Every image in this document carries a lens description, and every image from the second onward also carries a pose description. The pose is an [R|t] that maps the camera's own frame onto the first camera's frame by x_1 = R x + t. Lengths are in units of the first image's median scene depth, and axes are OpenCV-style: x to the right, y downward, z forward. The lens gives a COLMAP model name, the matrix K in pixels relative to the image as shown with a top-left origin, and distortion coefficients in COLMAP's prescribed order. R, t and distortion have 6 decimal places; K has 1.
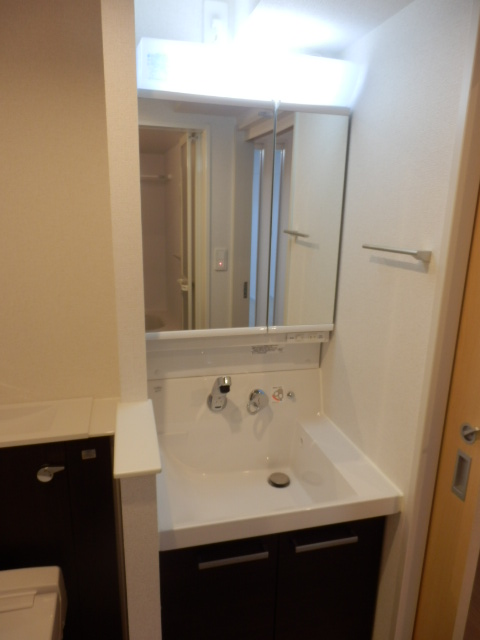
lens RADIAL K [[445.8, 0, 239.7], [0, 445.8, 319.9], [0, 0, 1]] dist [-0.002732, 0.002754]
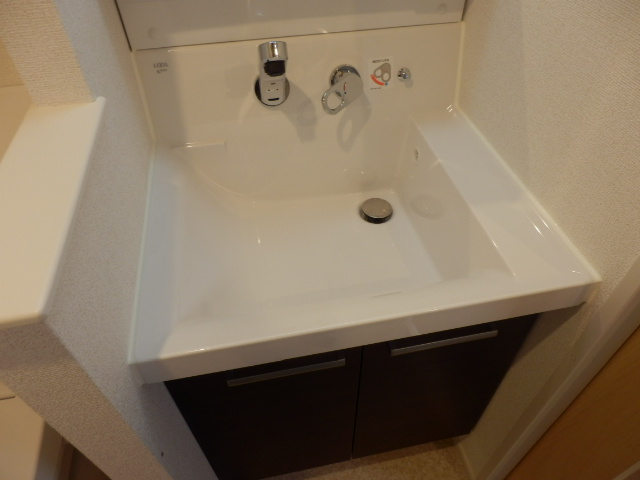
lens RADIAL K [[445.8, 0, 320.0], [0, 445.8, 239.6], [0, 0, 1]] dist [-0.002732, 0.002754]
pose [[0.998030, 0.015883, -0.060702, 0.047374], [0.018535, 0.849631, 0.527053, 0.048491], [0.059946, -0.527139, 0.847662, 0.420391]]
